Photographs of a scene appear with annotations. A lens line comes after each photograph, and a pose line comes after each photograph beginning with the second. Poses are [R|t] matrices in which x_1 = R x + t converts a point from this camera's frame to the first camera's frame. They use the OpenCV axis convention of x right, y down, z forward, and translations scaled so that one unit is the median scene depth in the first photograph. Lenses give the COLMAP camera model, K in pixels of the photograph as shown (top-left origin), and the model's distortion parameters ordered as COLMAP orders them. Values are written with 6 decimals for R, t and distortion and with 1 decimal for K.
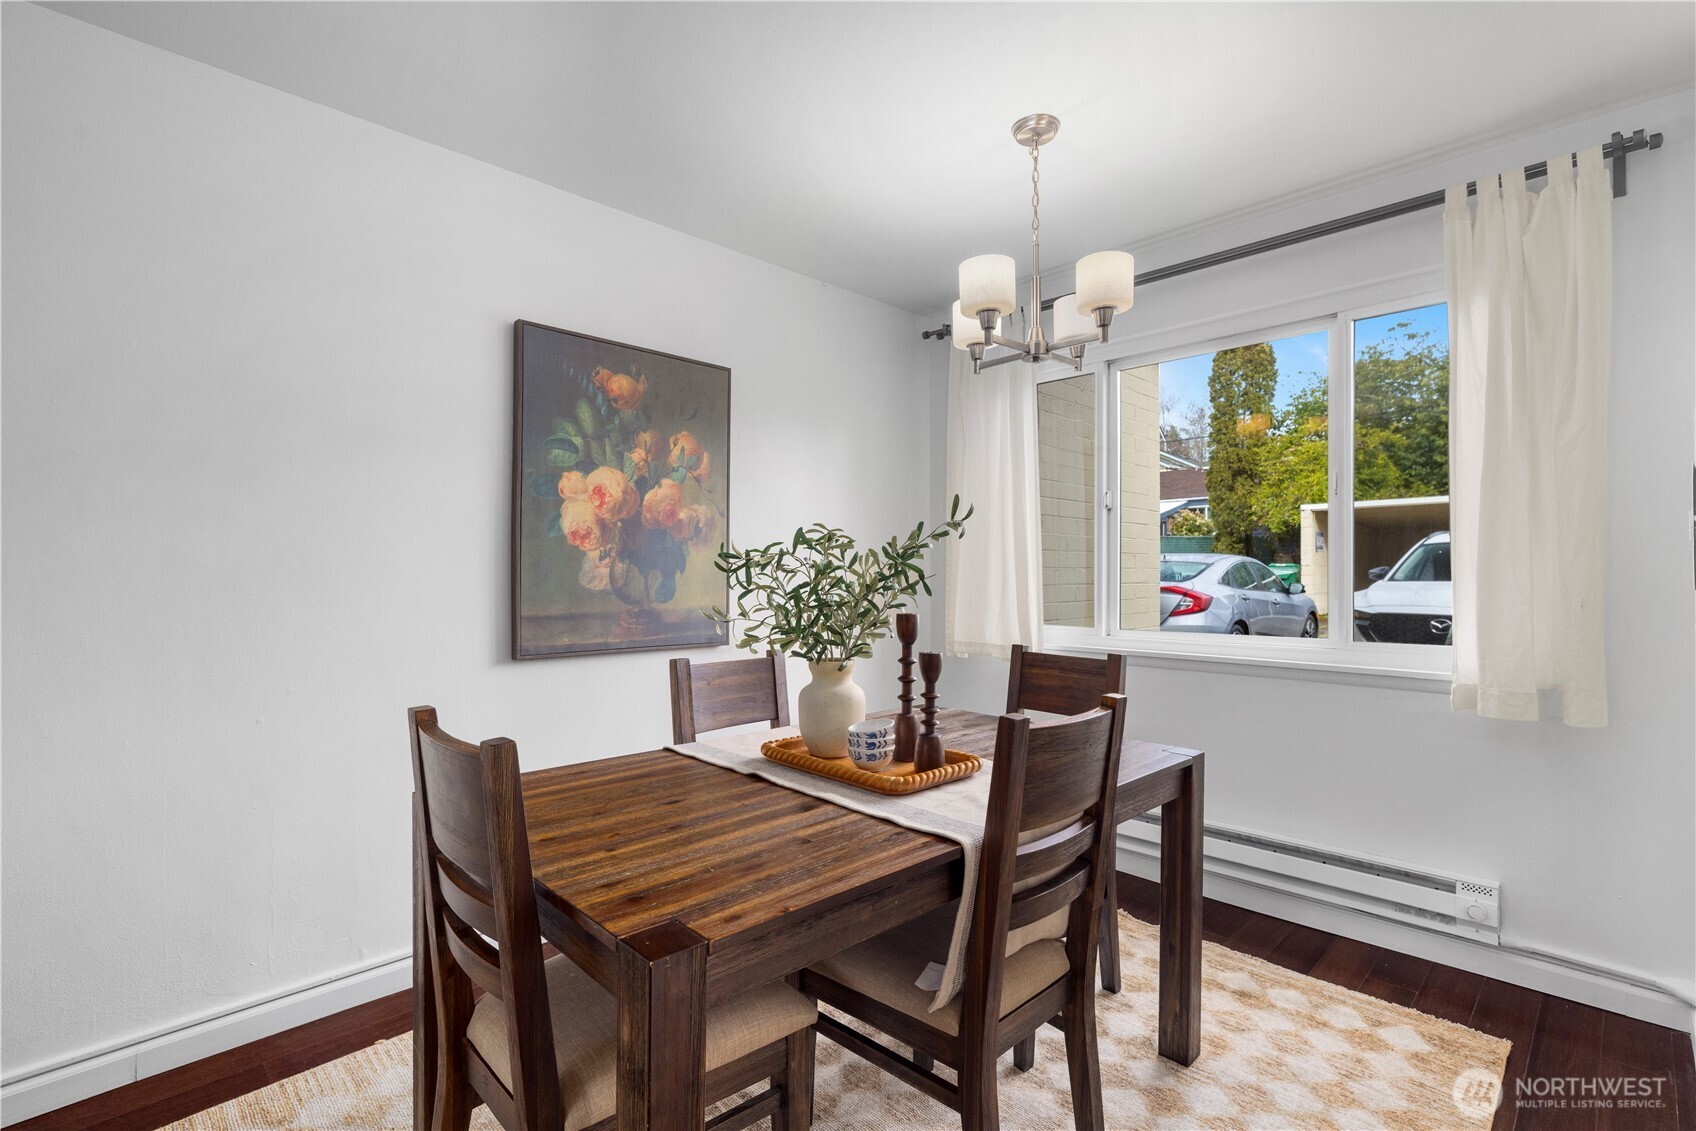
lens RADIAL K [[784.8, 0, 849.5], [0, 784.8, 573.5], [0, 0, 1]] dist [0.000233, -0.000002]
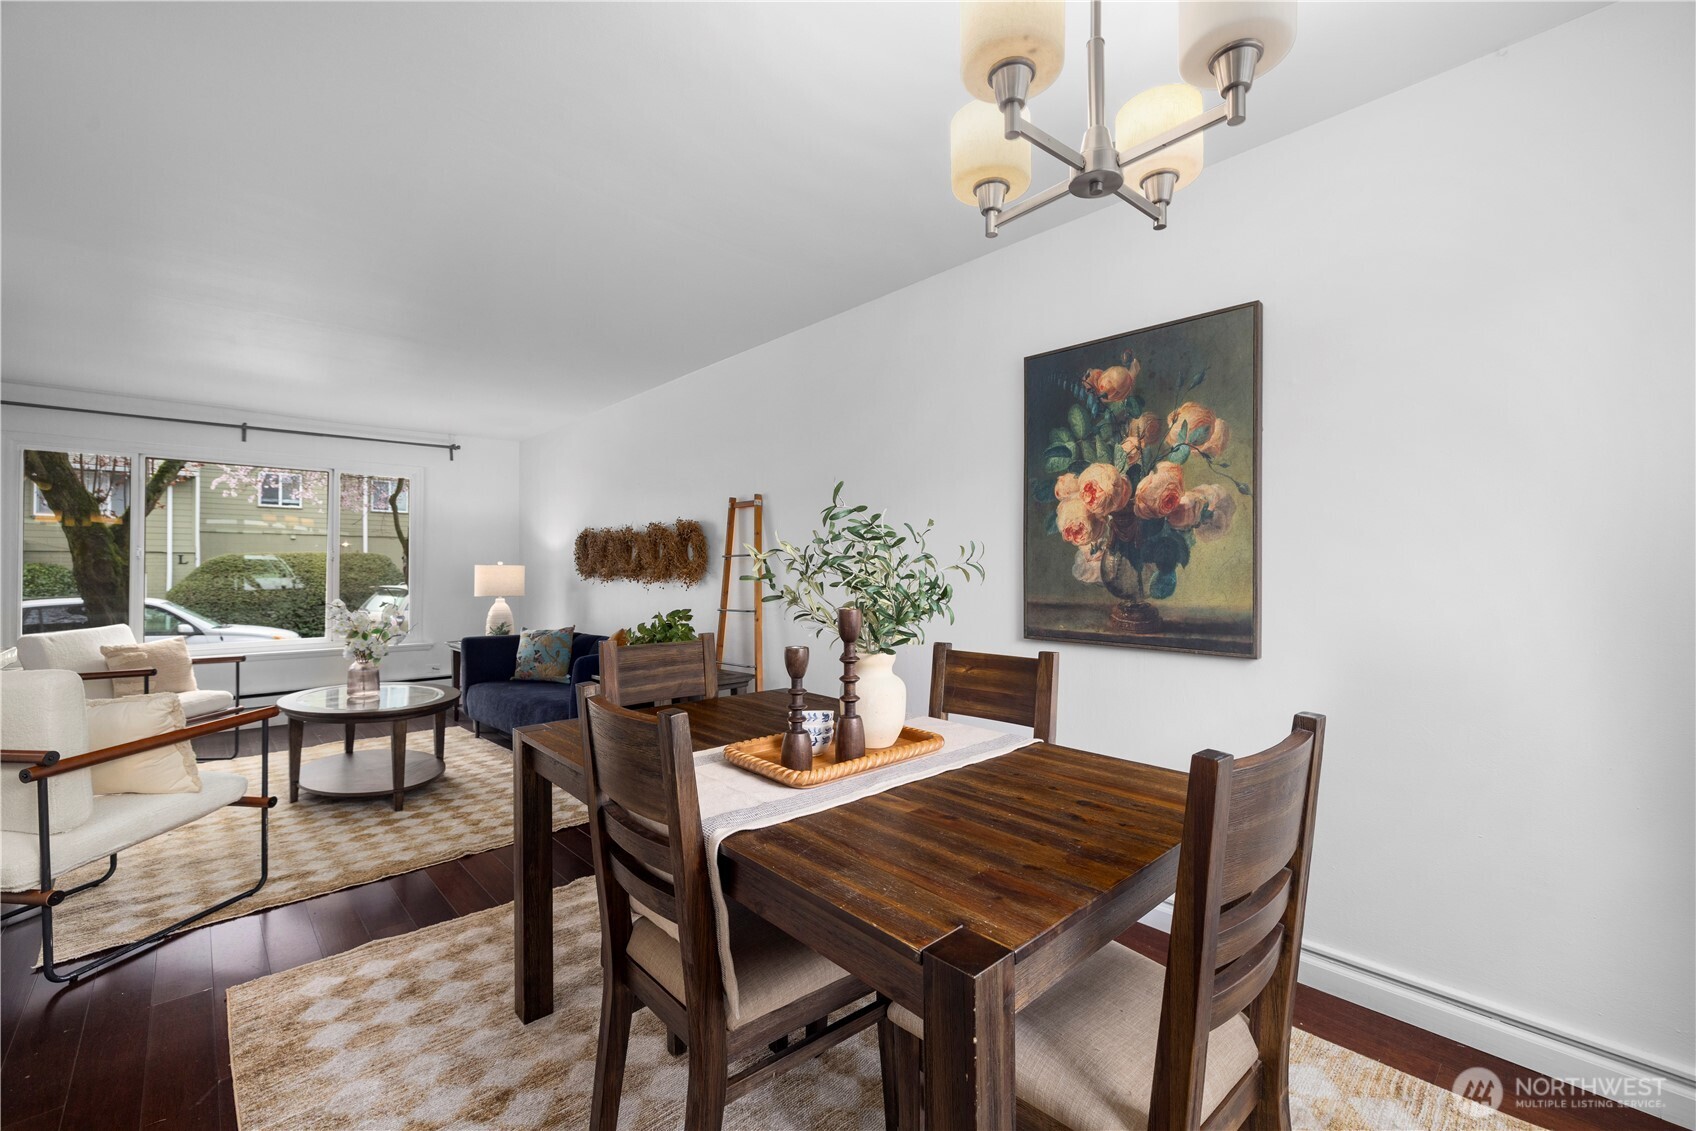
lens RADIAL K [[709.2, 0, 849.3], [0, 709.2, 562.6], [0, 0, 1]] dist [-0.001649, 0.000044]
pose [[-0.036645, -0.005418, -0.999314, 0.624101], [0.001329, 0.999984, -0.005470, -0.000760], [0.999327, -0.001528, -0.036638, 0.699787]]
